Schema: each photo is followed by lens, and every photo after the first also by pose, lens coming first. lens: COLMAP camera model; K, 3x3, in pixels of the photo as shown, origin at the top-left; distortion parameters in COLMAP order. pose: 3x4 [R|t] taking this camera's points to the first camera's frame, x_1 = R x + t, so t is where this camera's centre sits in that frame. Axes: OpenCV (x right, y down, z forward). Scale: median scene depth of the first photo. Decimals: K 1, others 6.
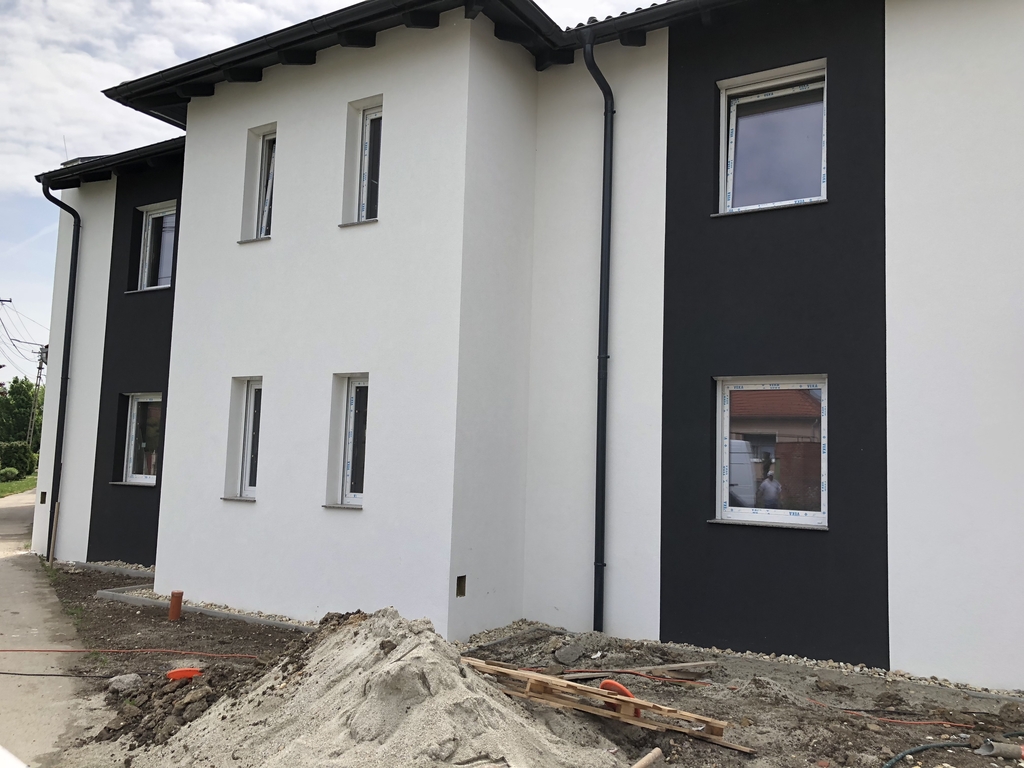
lens RADIAL K [[843.2, 0, 512.0], [0, 843.2, 384.0], [0, 0, 1]] dist [0.009553, 0.005864]
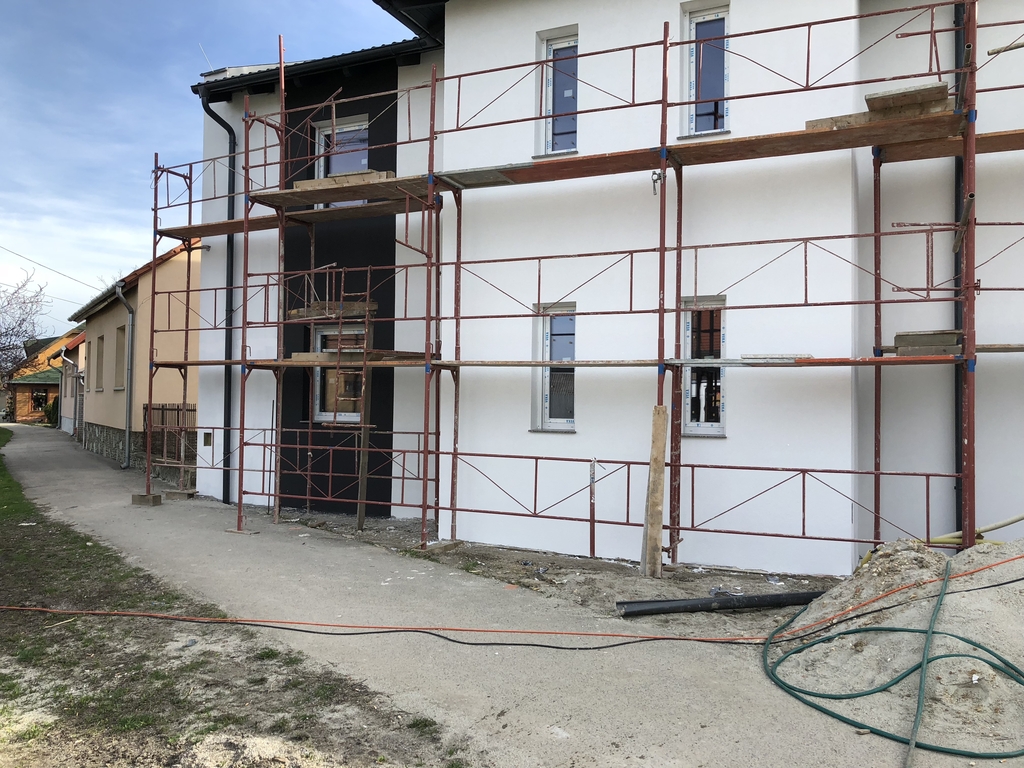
lens RADIAL K [[843.2, 0, 512.0], [0, 843.2, 384.0], [0, 0, 1]] dist [0.009553, 0.005864]
pose [[0.995394, -0.013357, 0.094929, -0.326014], [0.006738, 0.997545, 0.069707, 0.011791], [-0.095627, -0.068747, 0.993040, 0.048666]]
